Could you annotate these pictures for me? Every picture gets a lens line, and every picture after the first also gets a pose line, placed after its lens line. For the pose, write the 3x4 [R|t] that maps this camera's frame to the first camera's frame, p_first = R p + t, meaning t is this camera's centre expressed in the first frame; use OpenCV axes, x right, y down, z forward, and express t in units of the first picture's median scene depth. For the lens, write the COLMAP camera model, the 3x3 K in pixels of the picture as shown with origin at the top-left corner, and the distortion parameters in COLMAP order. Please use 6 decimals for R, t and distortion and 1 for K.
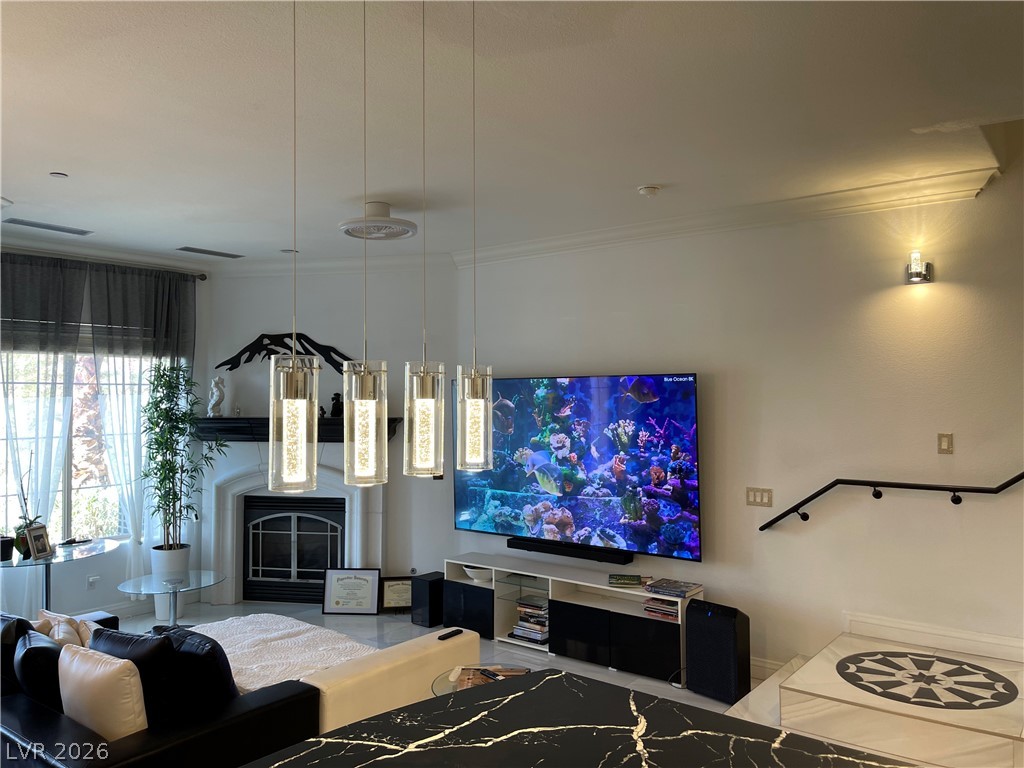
lens RADIAL K [[771.0, 0, 512.7], [0, 771.0, 381.8], [0, 0, 1]] dist [0.046400, -0.088801]
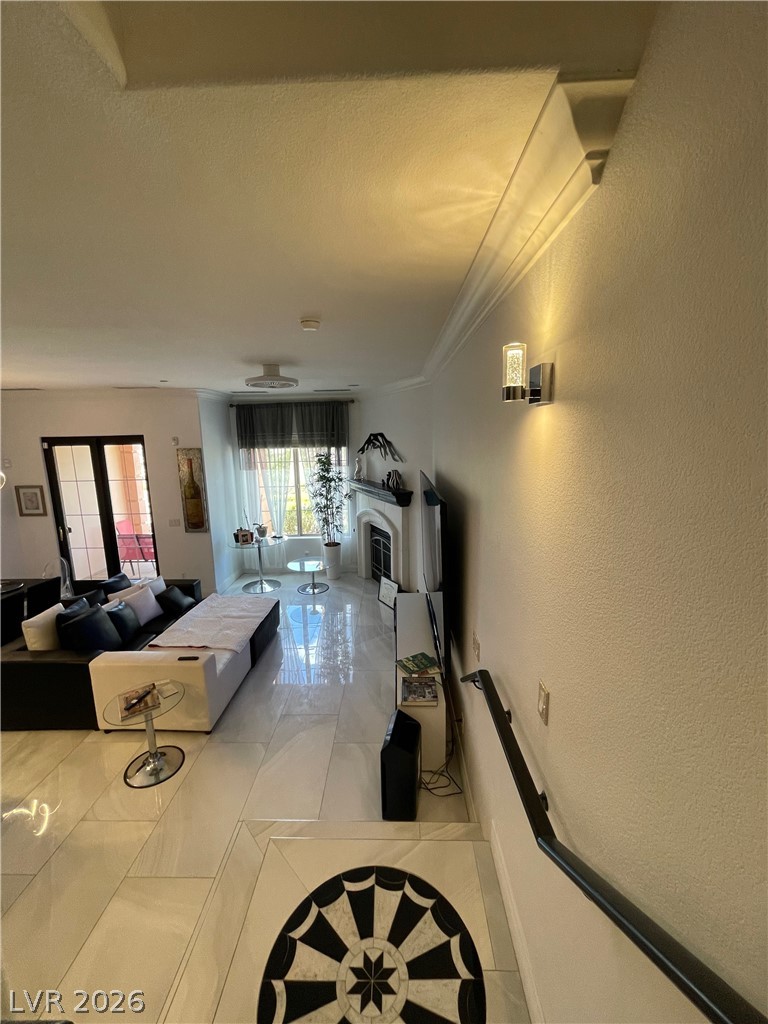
lens RADIAL K [[415.6, 0, 388.8], [0, 415.6, 503.6], [0, 0, 1]] dist [-0.022149, 0.002003]
pose [[0.595155, 0.126945, -0.793521, 0.703675], [0.031848, 0.982942, 0.181135, -0.116961], [0.802980, -0.133075, 0.580960, 0.757266]]
